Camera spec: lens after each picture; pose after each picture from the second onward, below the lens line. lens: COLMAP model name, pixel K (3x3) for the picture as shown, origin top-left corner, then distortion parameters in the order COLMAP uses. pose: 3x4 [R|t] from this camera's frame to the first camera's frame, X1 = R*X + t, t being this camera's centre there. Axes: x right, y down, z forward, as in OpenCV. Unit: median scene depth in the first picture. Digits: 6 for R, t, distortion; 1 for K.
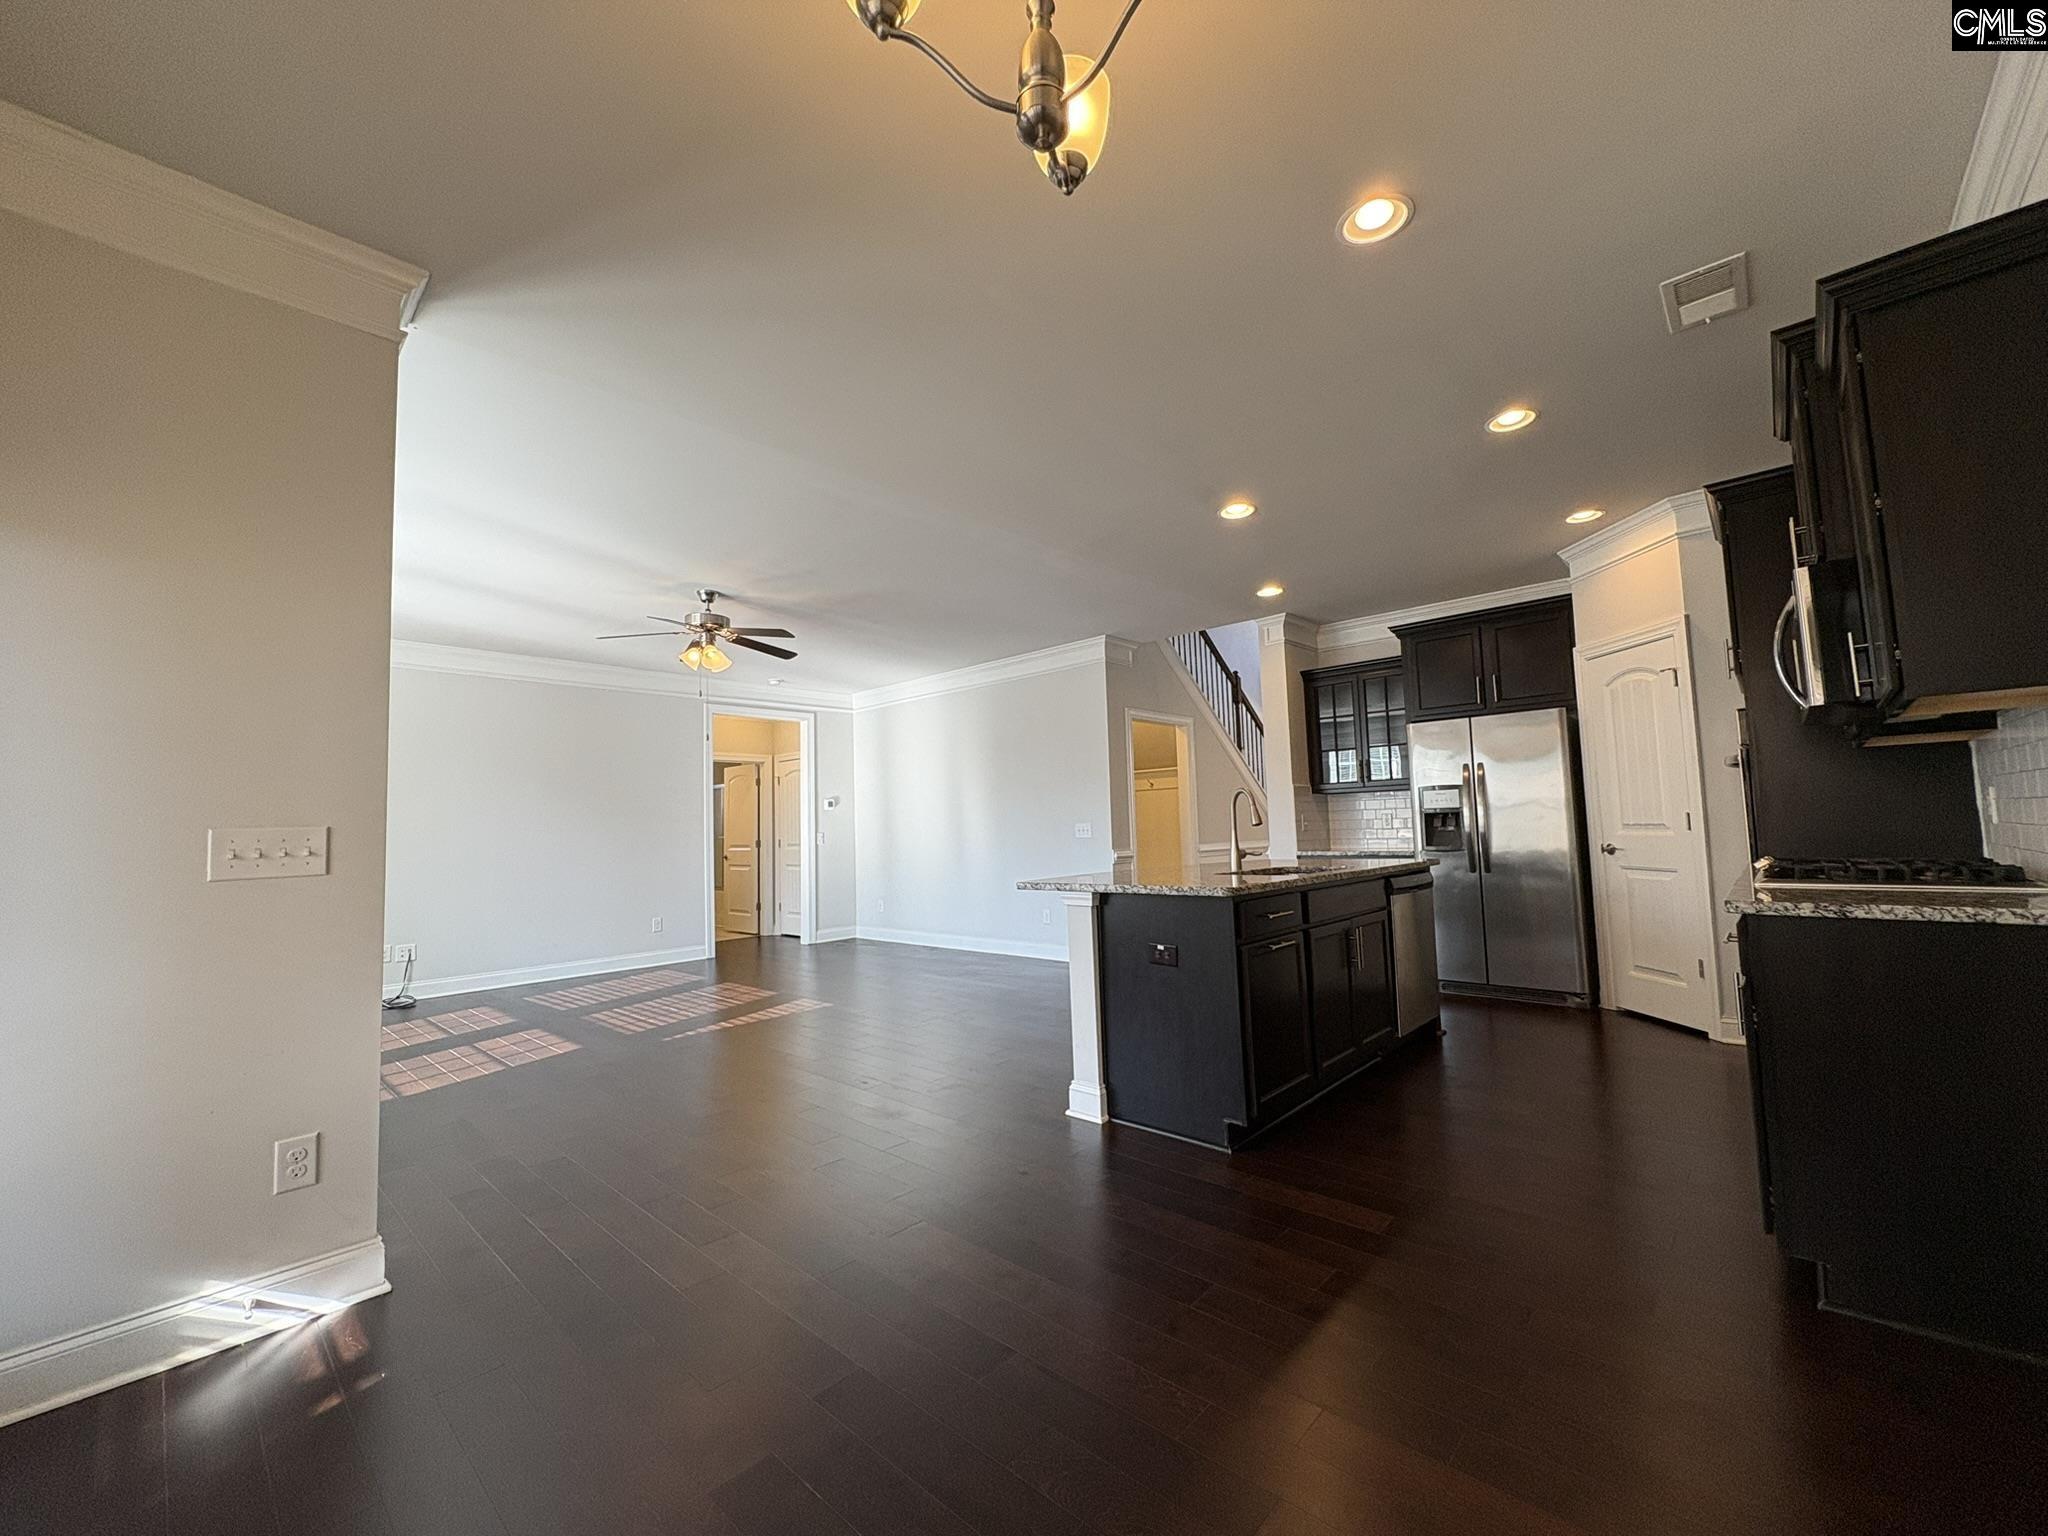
lens RADIAL K [[819.0, 0, 1023.9], [0, 819.0, 768.1], [0, 0, 1]] dist [0.002684, -0.000052]
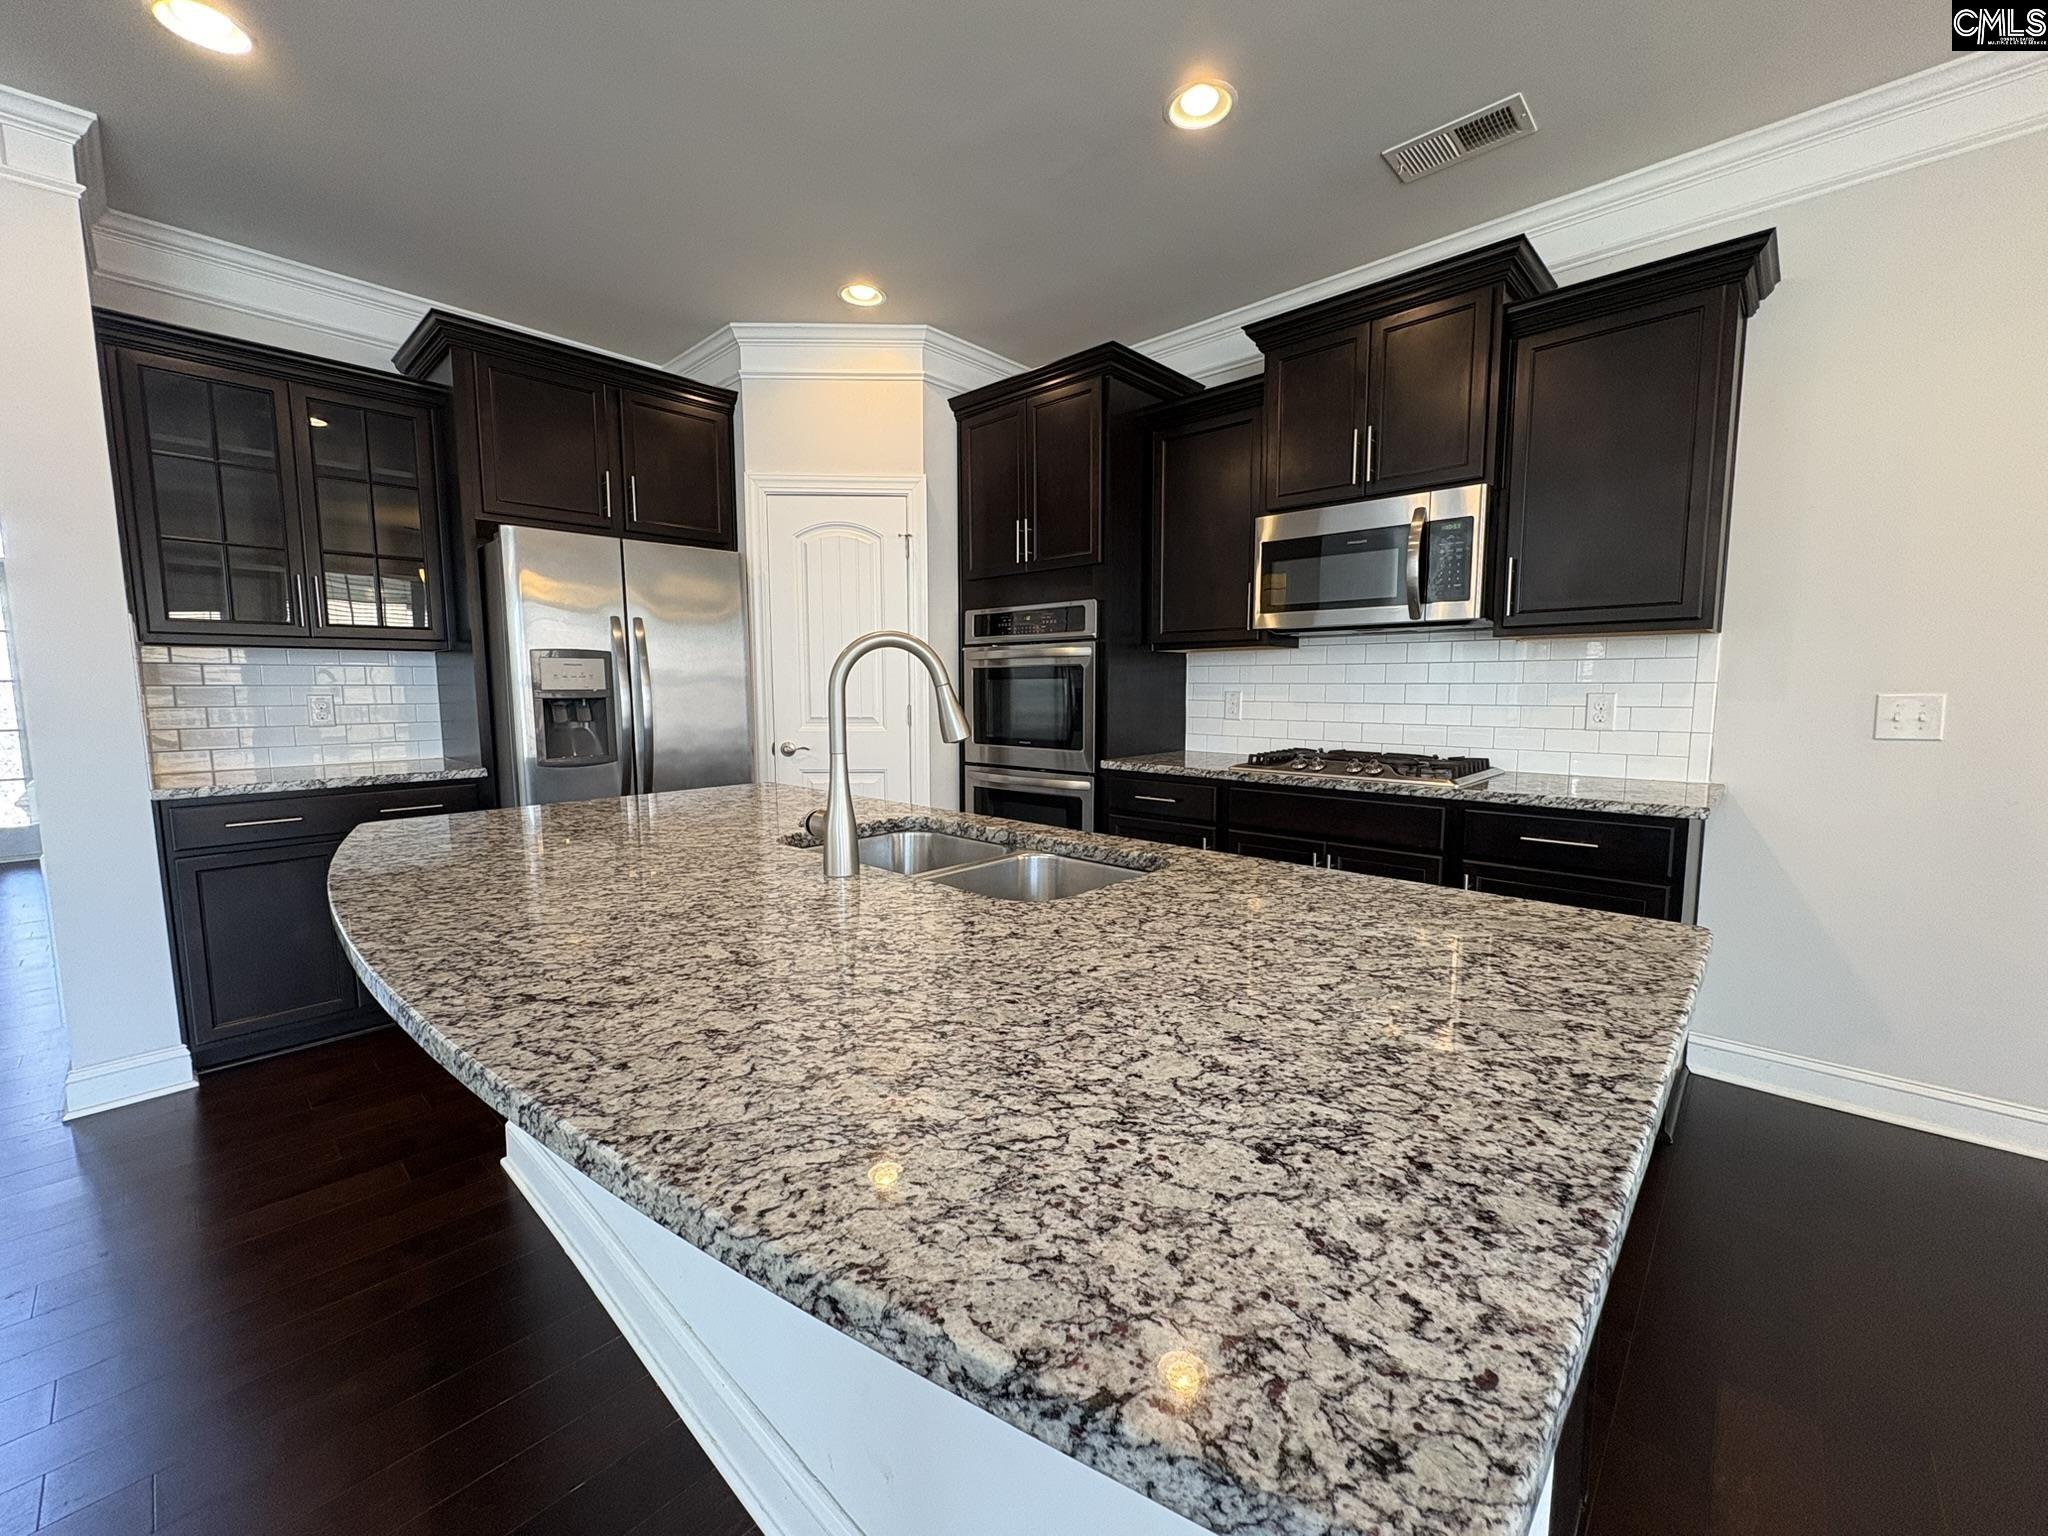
lens RADIAL K [[819.0, 0, 1024.7], [0, 819.0, 768.7], [0, 0, 1]] dist [0.002684, -0.000052]
pose [[0.013539, -0.072625, 0.997267, -0.055848], [-0.080808, 0.994017, 0.073485, 0.036968], [-0.996638, -0.081582, 0.007590, 0.693434]]
